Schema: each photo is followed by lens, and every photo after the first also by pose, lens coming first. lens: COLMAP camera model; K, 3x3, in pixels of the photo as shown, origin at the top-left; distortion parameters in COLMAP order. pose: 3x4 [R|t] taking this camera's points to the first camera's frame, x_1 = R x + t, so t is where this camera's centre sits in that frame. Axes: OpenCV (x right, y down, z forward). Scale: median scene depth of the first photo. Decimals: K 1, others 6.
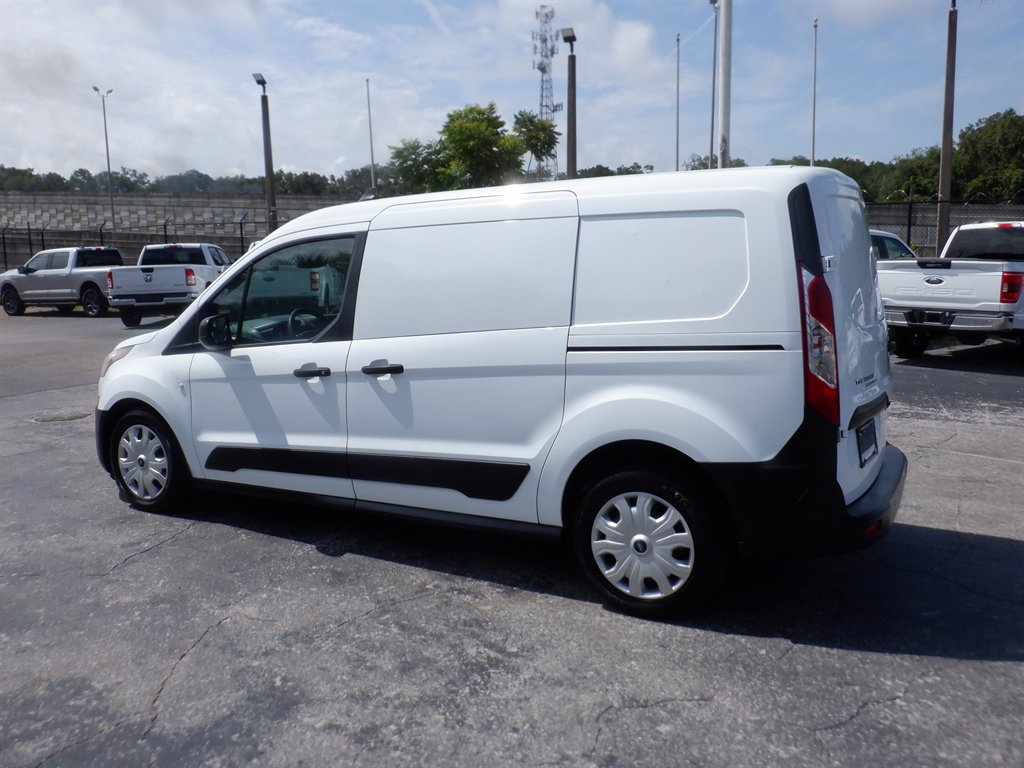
lens RADIAL K [[832.3, 0, 511.6], [0, 832.3, 375.8], [0, 0, 1]] dist [-0.018550, -0.003487]
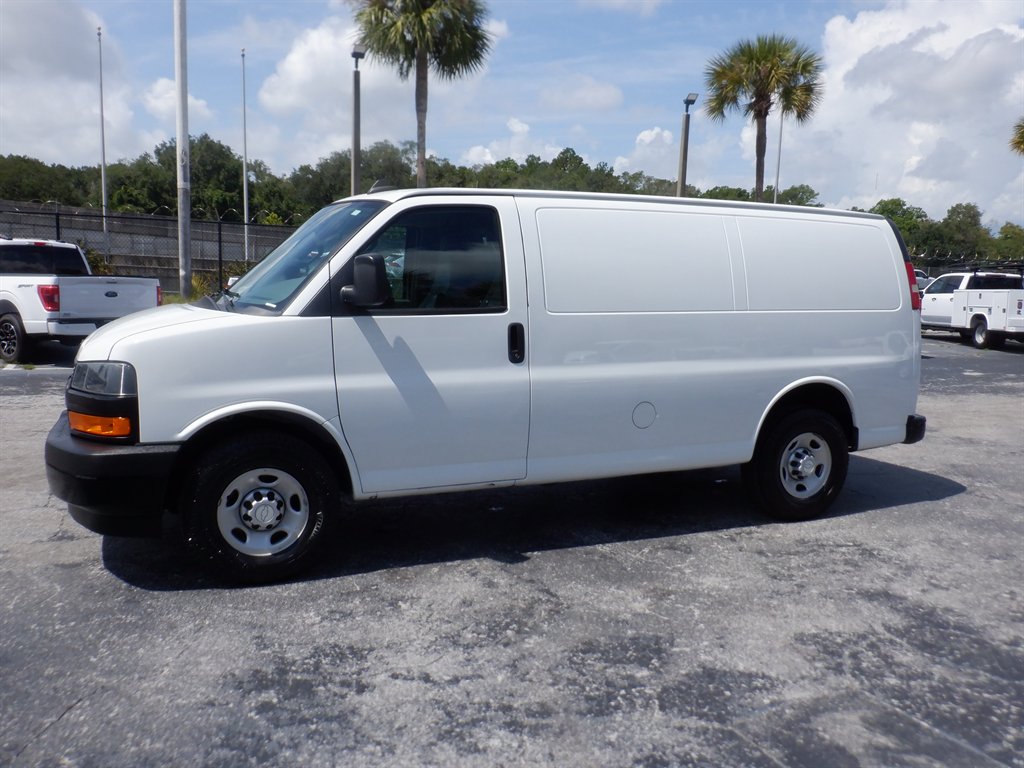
lens RADIAL K [[832.3, 0, 506.7], [0, 832.3, 383.2], [0, 0, 1]] dist [-0.018550, -0.003487]
pose [[0.619733, -0.077797, 0.780948, -1.478977], [0.078286, 0.996240, 0.037120, -0.083074], [-0.780899, 0.038133, 0.623493, 0.455816]]
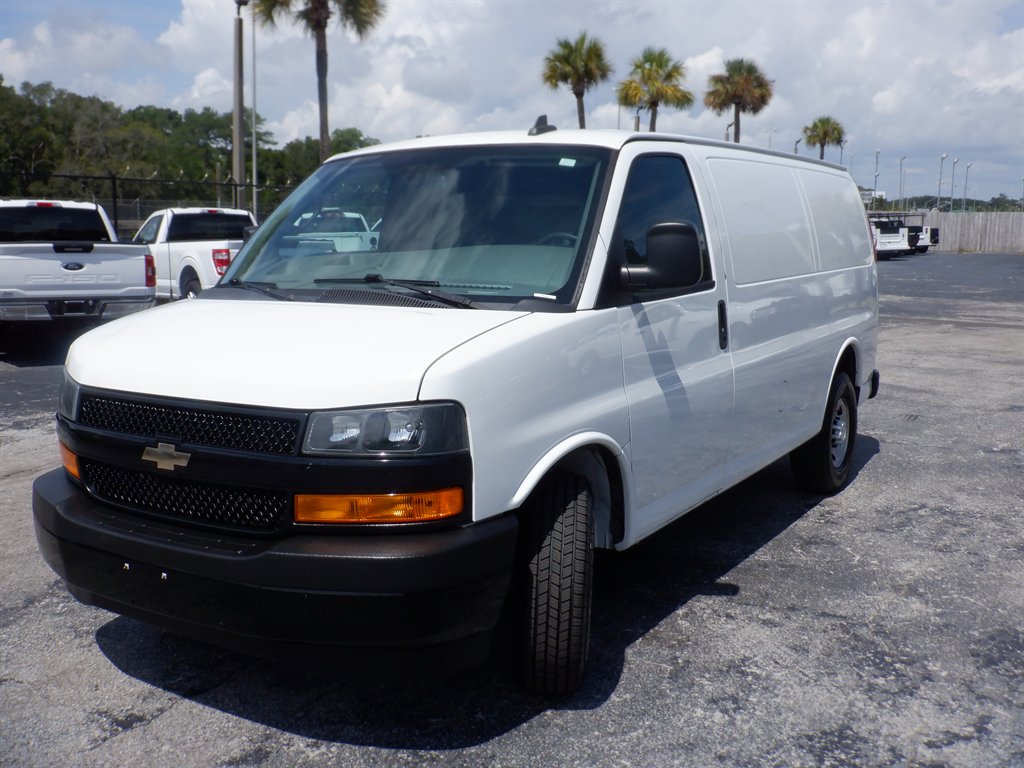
lens RADIAL K [[1028.9, 0, 506.3], [0, 1028.9, 380.6], [0, 0, 1]] dist [-0.008566, 0.000000]
pose [[0.082235, -0.136989, 0.987153, -1.766418], [0.128685, 0.983676, 0.125786, -0.226409], [-0.988270, 0.116688, 0.098521, 1.396675]]
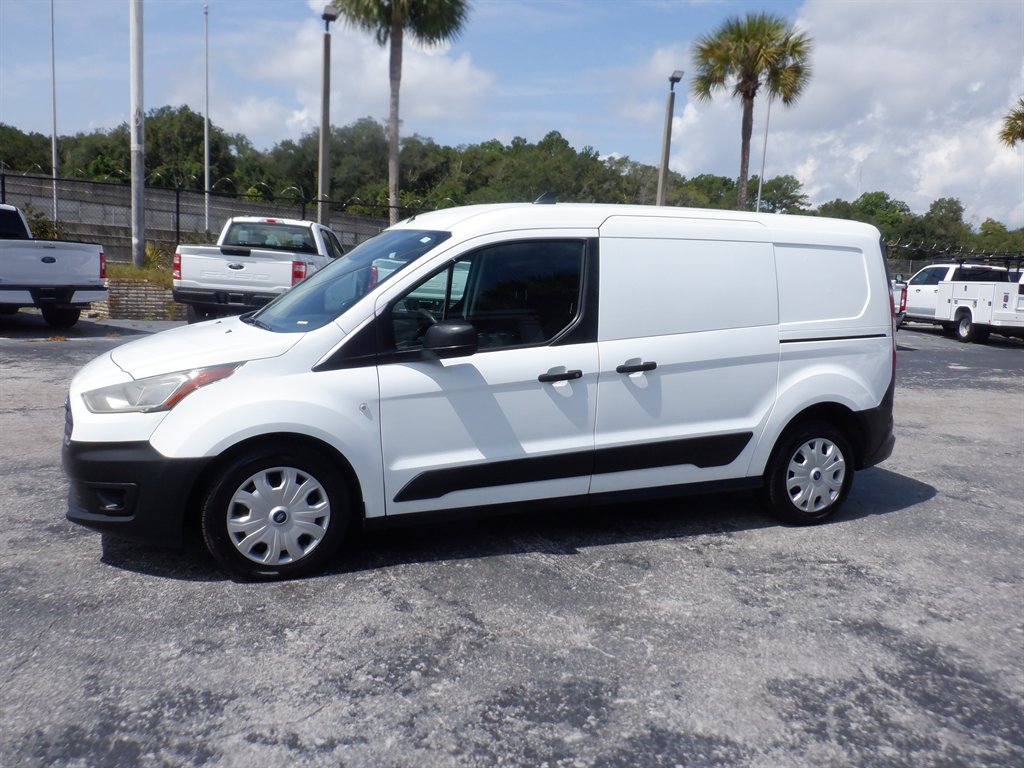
lens RADIAL K [[832.3, 0, 507.0], [0, 832.3, 383.8], [0, 0, 1]] dist [-0.018550, -0.003487]
pose [[0.603287, -0.079638, 0.793538, -1.267621], [0.053575, 0.996801, 0.059307, -0.067706], [-0.795723, 0.006735, 0.605624, 0.534349]]
